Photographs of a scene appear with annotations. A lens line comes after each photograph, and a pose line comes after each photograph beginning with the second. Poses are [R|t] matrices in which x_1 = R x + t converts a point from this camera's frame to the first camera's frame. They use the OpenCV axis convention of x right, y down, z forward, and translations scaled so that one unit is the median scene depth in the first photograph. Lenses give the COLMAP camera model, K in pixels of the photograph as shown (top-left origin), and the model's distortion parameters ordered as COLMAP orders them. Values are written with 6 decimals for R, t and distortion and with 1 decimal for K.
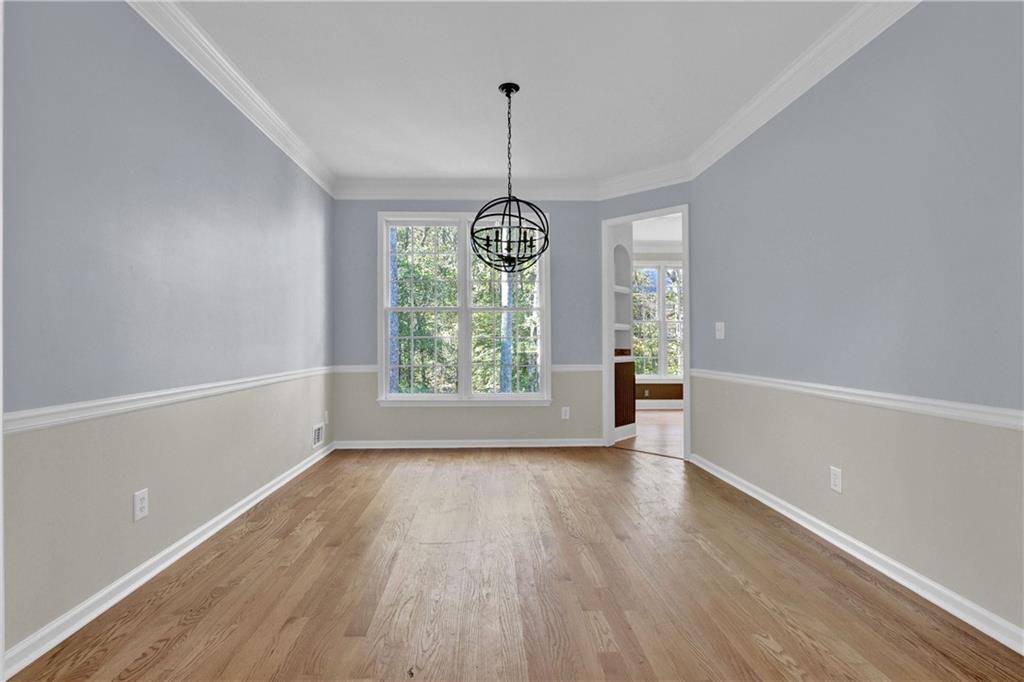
lens RADIAL K [[470.3, 0, 500.6], [0, 470.3, 337.7], [0, 0, 1]] dist [-0.016180, 0.001856]
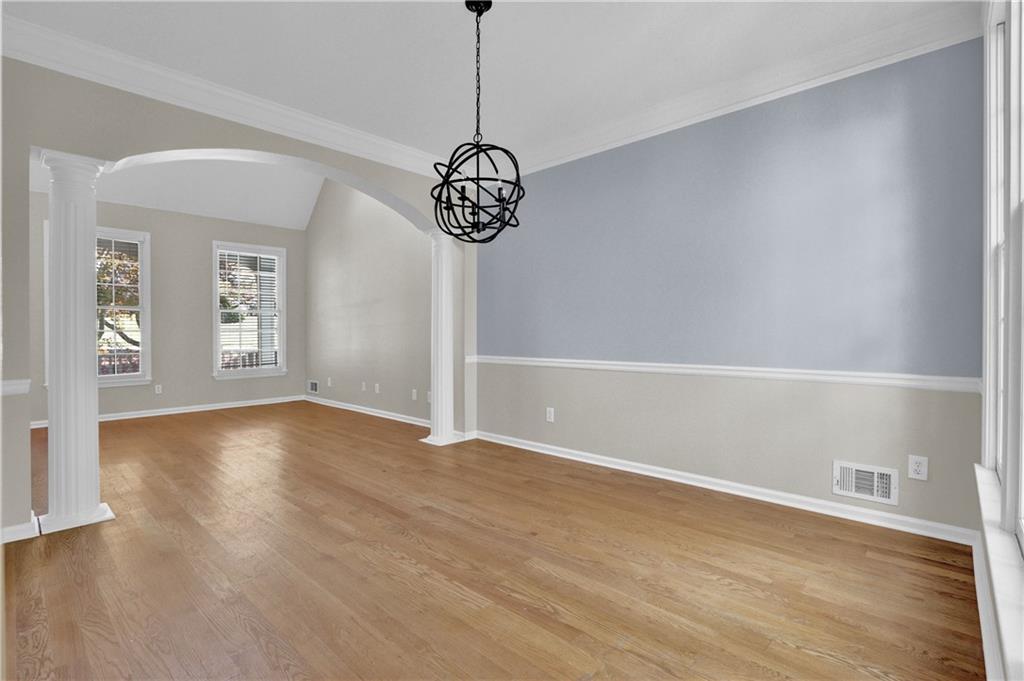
lens RADIAL K [[470.3, 0, 500.6], [0, 470.3, 337.2], [0, 0, 1]] dist [-0.016180, 0.001856]
pose [[-0.709893, 0.007984, -0.704264, 0.646074], [0.007327, 0.999965, 0.003952, 0.016562], [0.704271, -0.002355, -0.709927, 1.878730]]
